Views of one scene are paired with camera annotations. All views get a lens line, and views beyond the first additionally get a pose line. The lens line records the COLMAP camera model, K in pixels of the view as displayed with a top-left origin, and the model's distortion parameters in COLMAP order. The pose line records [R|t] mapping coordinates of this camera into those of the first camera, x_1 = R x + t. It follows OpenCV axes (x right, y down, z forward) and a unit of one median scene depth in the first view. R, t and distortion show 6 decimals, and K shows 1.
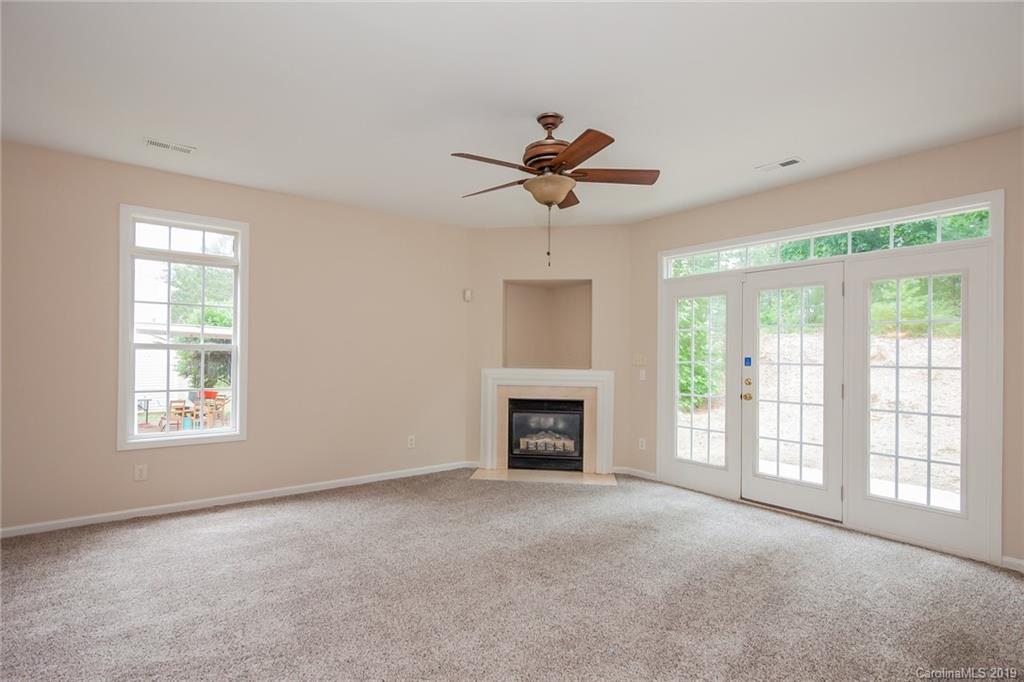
lens RADIAL K [[495.2, 0, 515.5], [0, 495.2, 358.2], [0, 0, 1]] dist [0.000369, -0.000038]
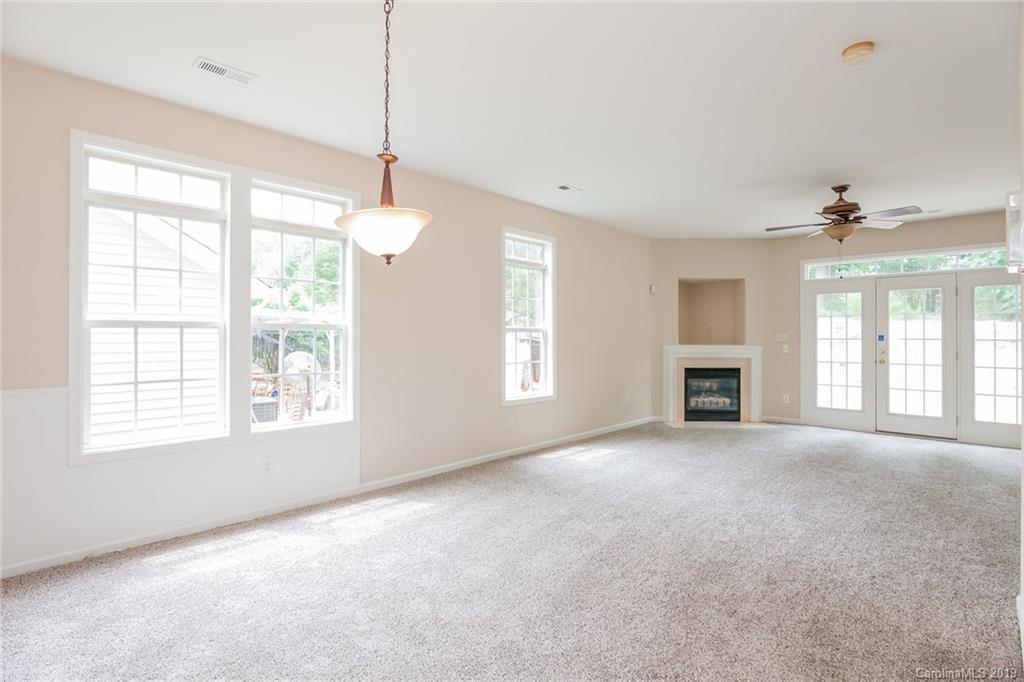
lens RADIAL K [[490.8, 0, 512.0], [0, 490.8, 341.0], [0, 0, 1]] dist [-0.011318, 0.000136]
pose [[0.990256, -0.010144, 0.138887, -0.667302], [0.009535, 0.999942, 0.005048, -0.001783], [-0.138930, -0.003674, 0.990295, -0.235708]]
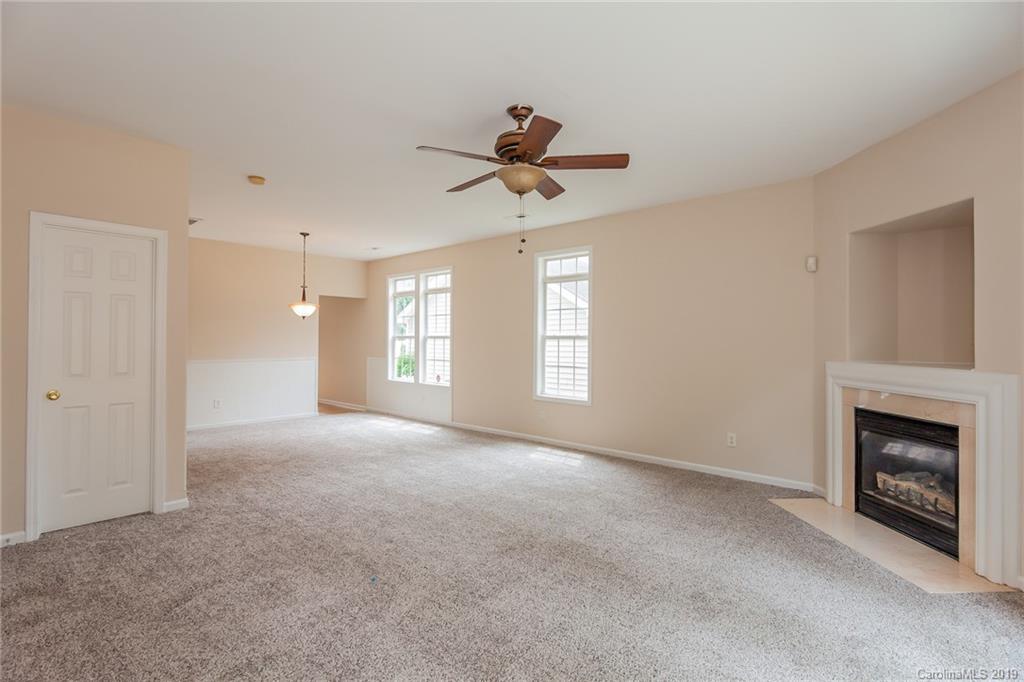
lens RADIAL K [[490.8, 0, 512.0], [0, 490.8, 341.0], [0, 0, 1]] dist [-0.011318, 0.000136]
pose [[0.175166, -0.009259, -0.984495, 0.572985], [-0.013026, 0.999846, -0.011721, 0.005214], [0.984453, 0.014878, 0.175018, 0.435543]]
